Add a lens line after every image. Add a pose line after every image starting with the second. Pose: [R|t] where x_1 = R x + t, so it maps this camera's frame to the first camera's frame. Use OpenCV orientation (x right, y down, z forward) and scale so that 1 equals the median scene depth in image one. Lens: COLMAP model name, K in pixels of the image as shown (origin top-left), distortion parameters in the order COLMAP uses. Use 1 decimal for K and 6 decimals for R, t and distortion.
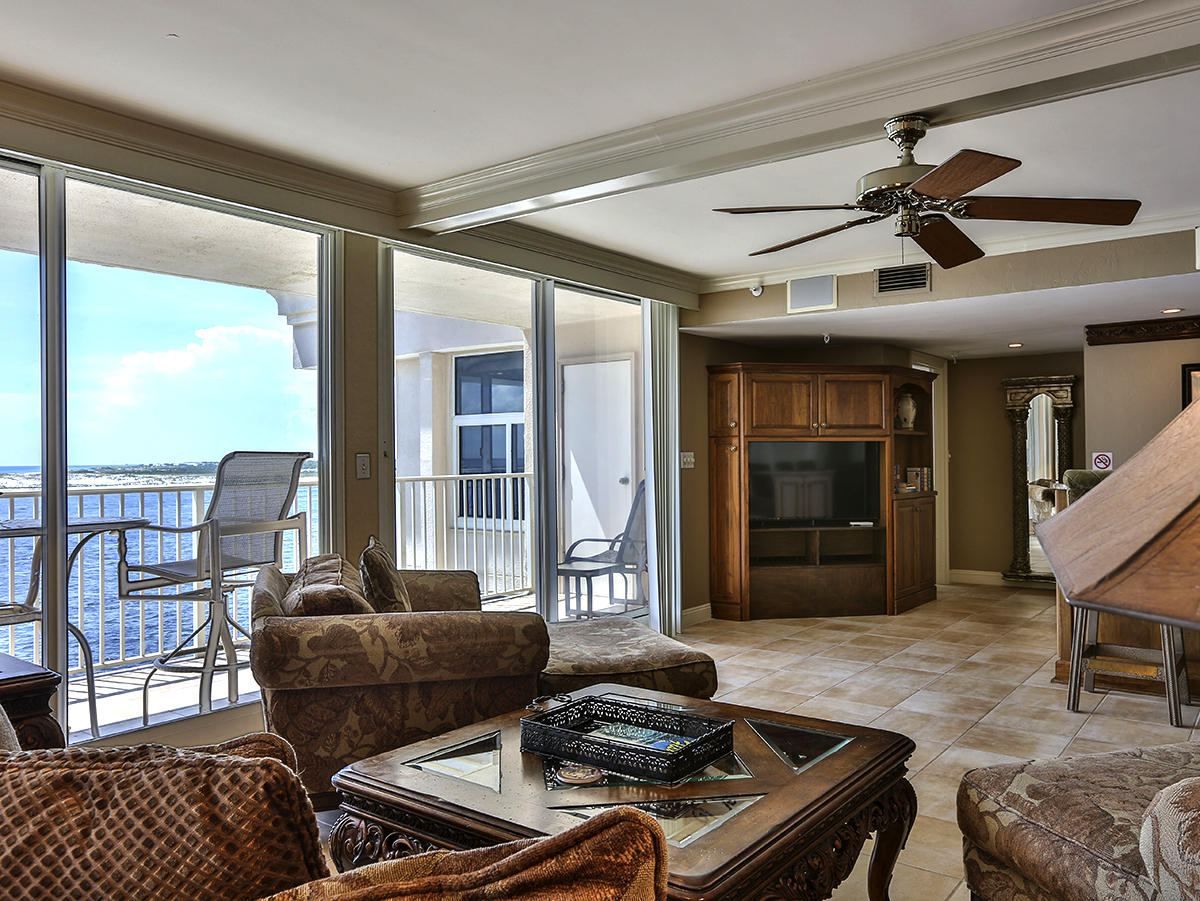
lens RADIAL K [[954.6, 0, 599.7], [0, 954.6, 450.7], [0, 0, 1]] dist [-0.053928, -0.004520]
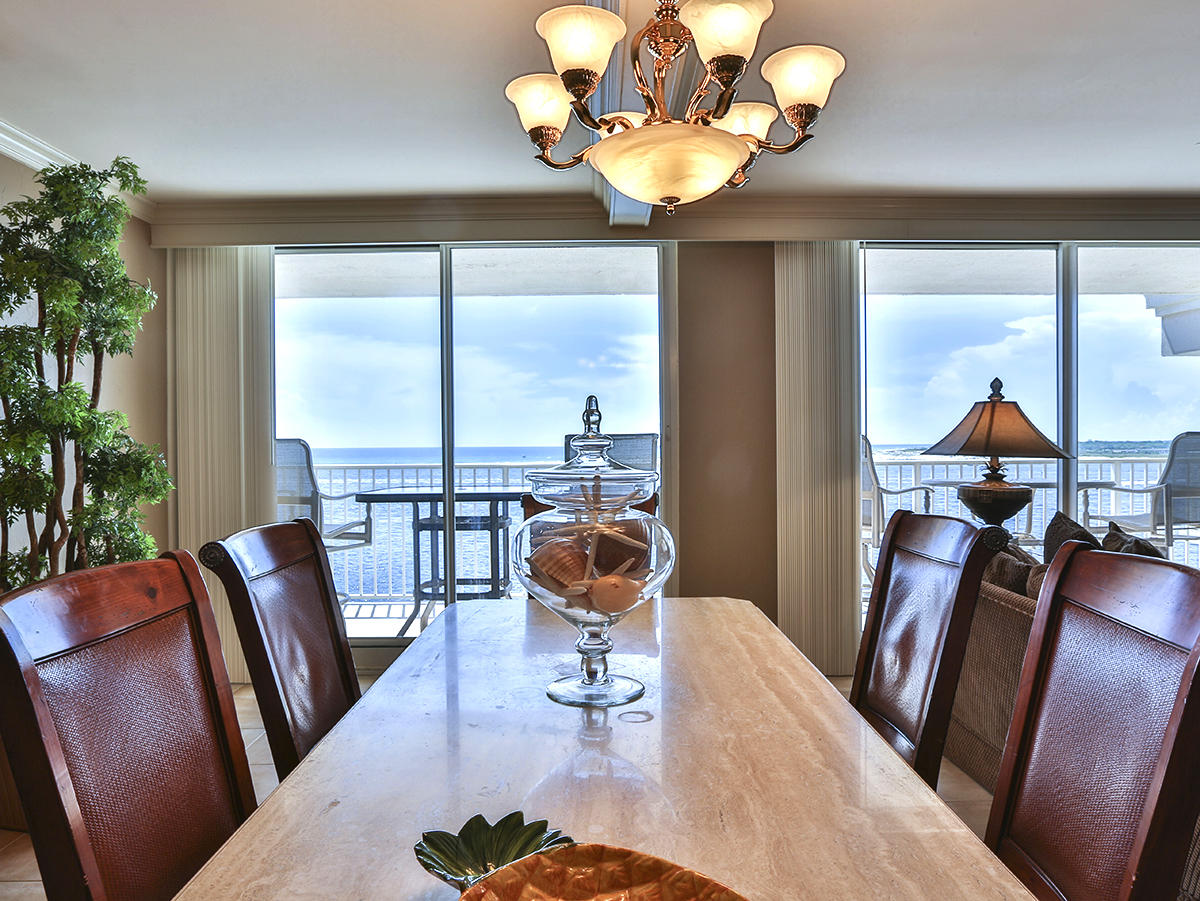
lens RADIAL K [[848.5, 0, 594.9], [0, 848.5, 445.6], [0, 0, 1]] dist [-0.004790, 0.000241]
pose [[0.656324, 0.011251, -0.754395, -0.025922], [0.001053, 0.999874, 0.015828, -0.000194], [0.754478, -0.011182, 0.656230, -0.215755]]
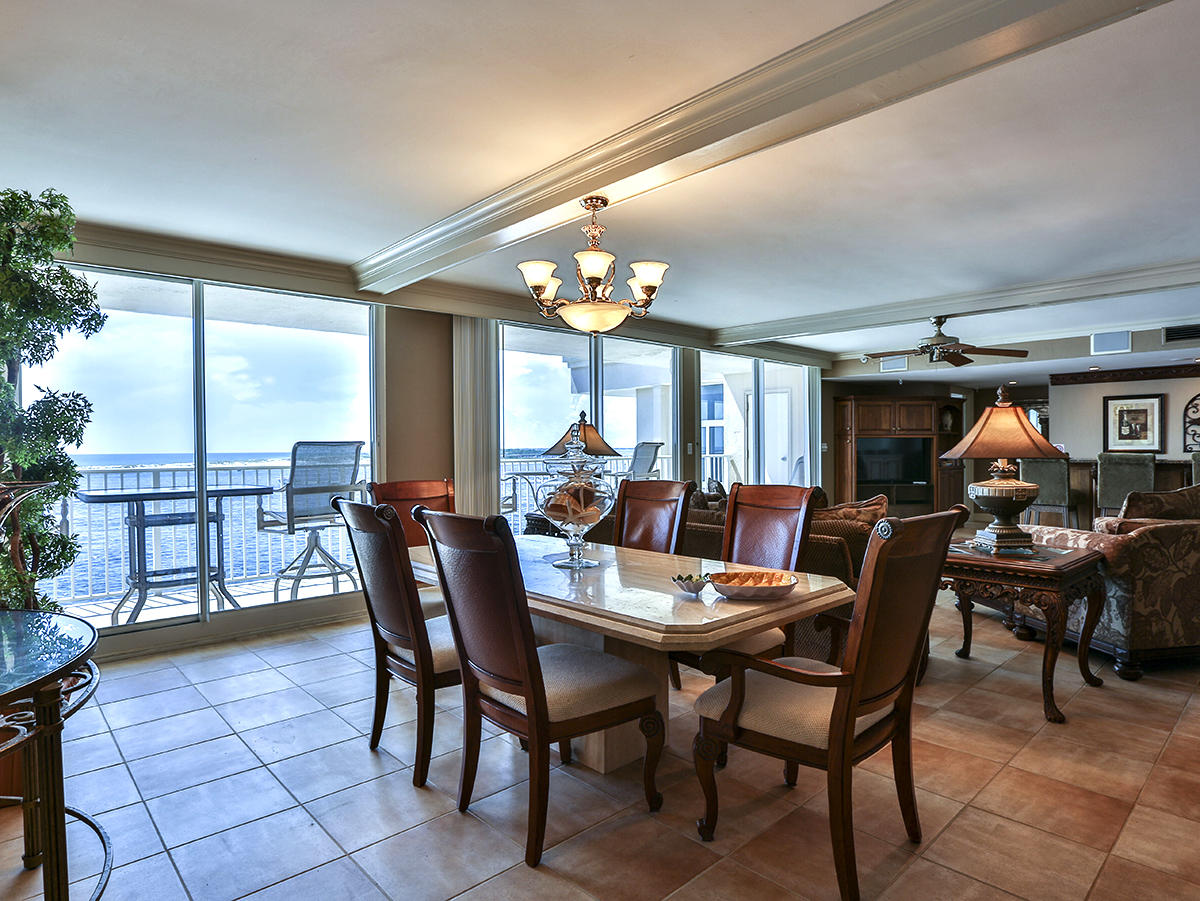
lens RADIAL K [[734.9, 0, 599.6], [0, 734.9, 451.6], [0, 0, 1]] dist [-0.023718, 0.000945]
pose [[0.989647, 0.004343, -0.143454, -0.136487], [-0.002591, 0.999920, 0.012394, 0.000956], [0.143497, -0.011894, 0.989579, -0.495709]]
